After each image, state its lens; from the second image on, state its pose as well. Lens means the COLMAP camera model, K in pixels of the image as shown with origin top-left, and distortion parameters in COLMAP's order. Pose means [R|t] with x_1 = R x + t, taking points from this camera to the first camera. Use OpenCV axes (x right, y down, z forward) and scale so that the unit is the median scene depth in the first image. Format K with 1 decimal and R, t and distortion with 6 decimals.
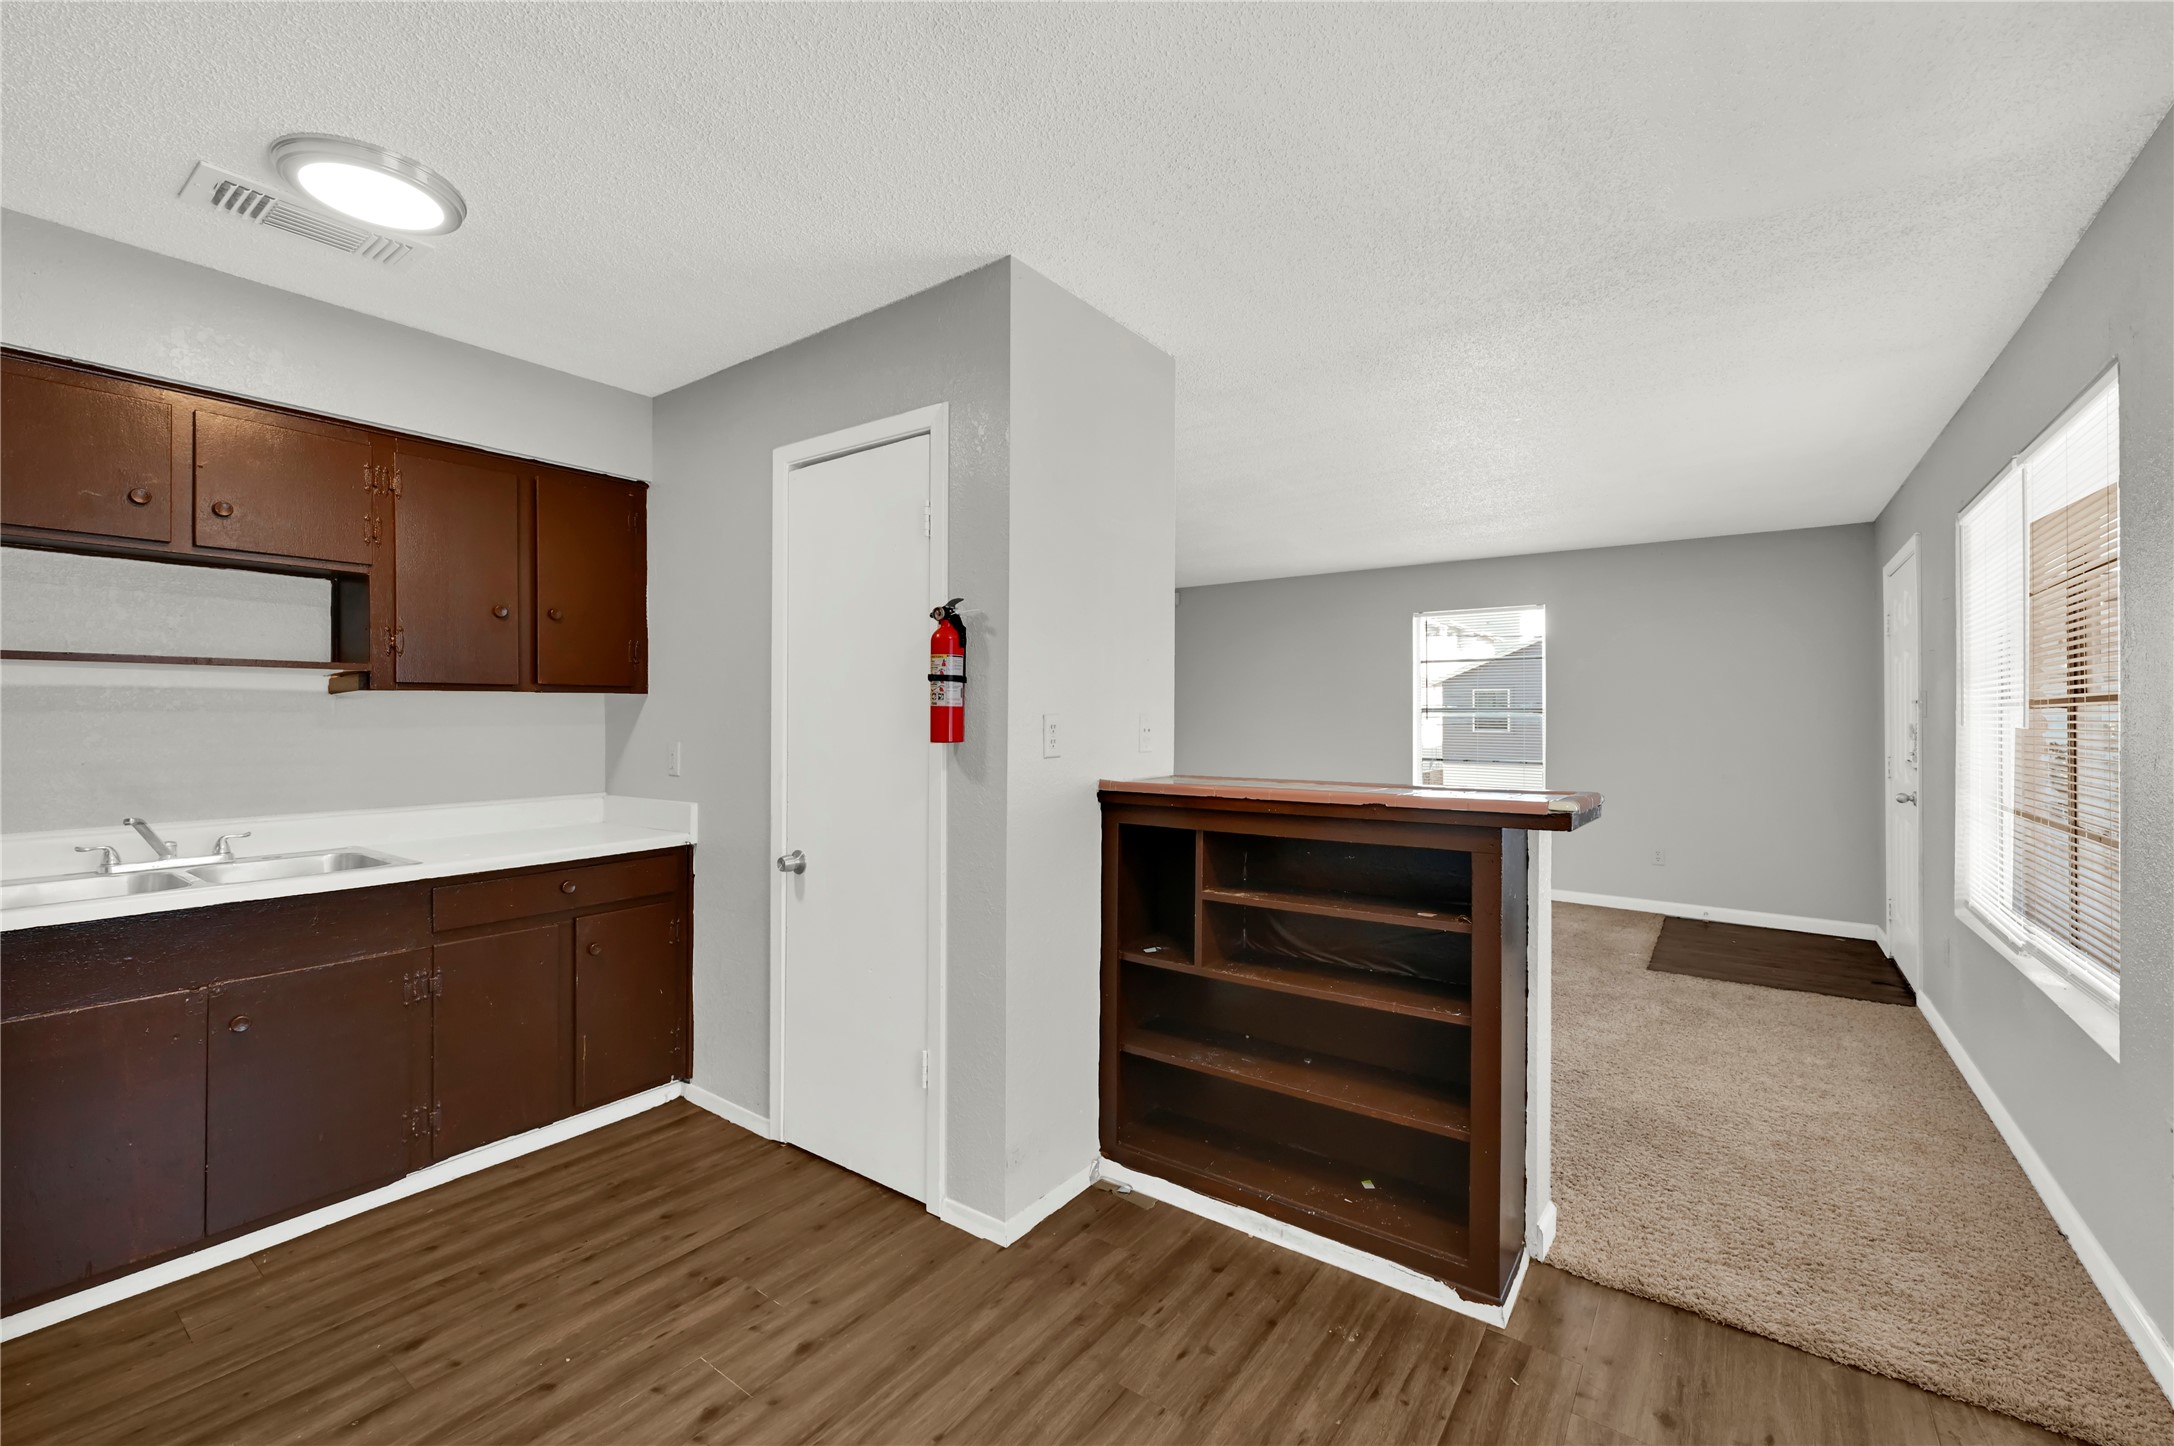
lens RADIAL K [[889.5, 0, 1087.9], [0, 889.5, 725.4], [0, 0, 1]] dist [-0.000106, 0.000088]
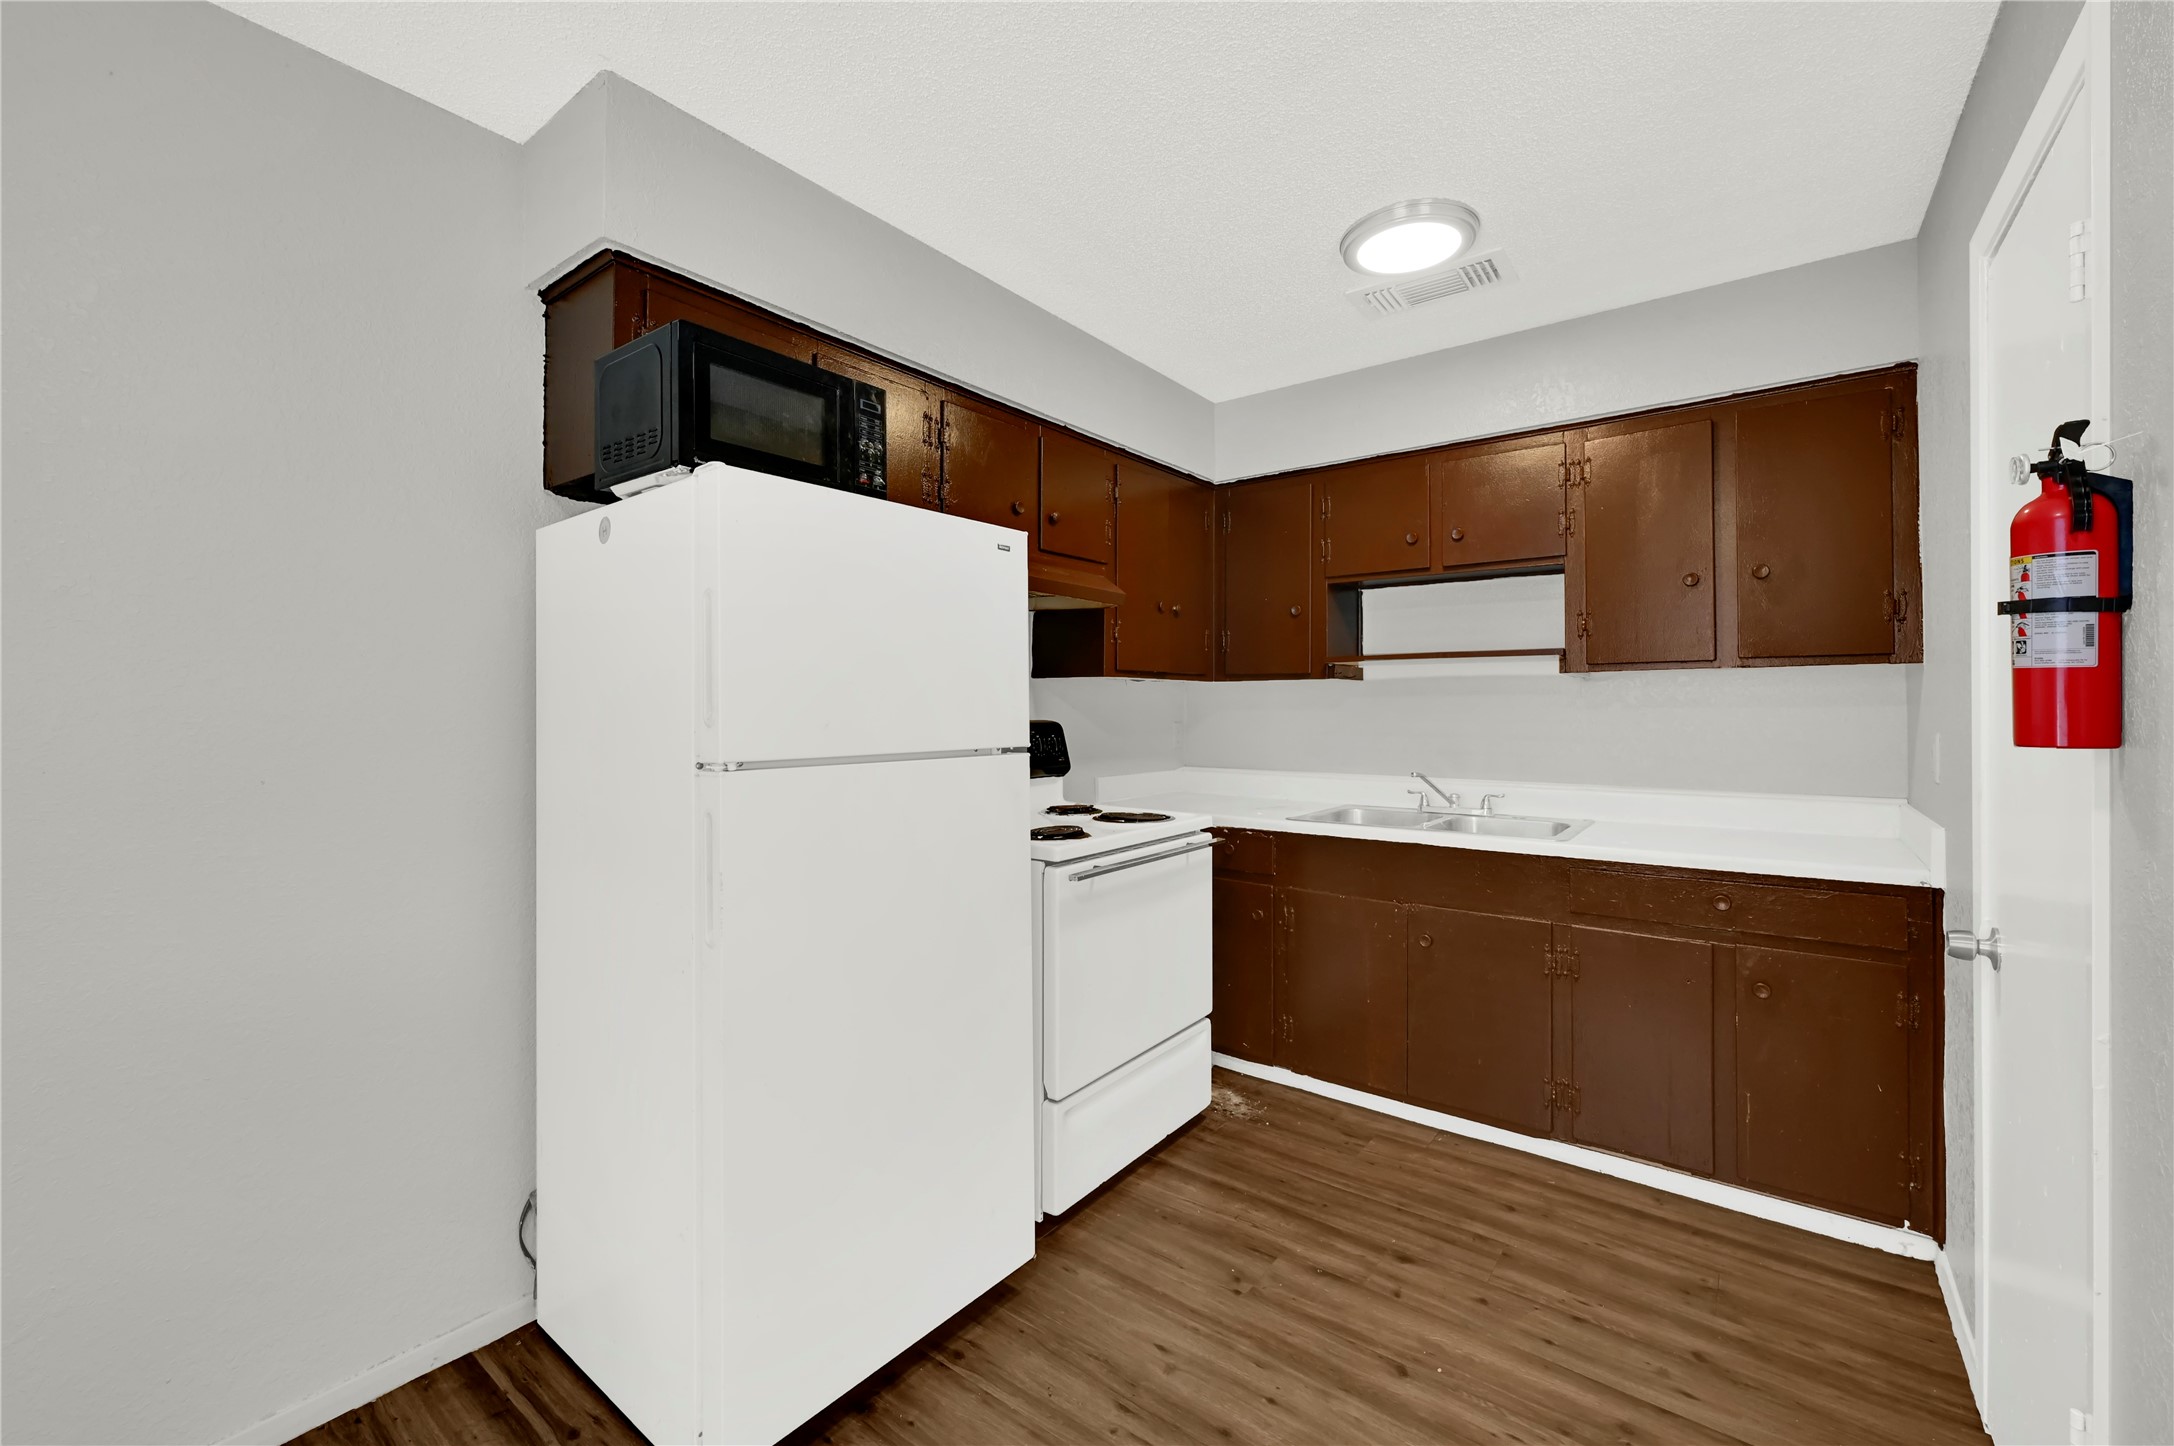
lens RADIAL K [[887.2, 0, 1087.4], [0, 887.2, 698.7], [0, 0, 1]] dist [0.000796, 0.000109]
pose [[-0.020167, -0.003753, -0.999790, 0.313041], [-0.003683, 0.999986, -0.003679, -0.001958], [0.999790, 0.003608, -0.020180, 0.528914]]
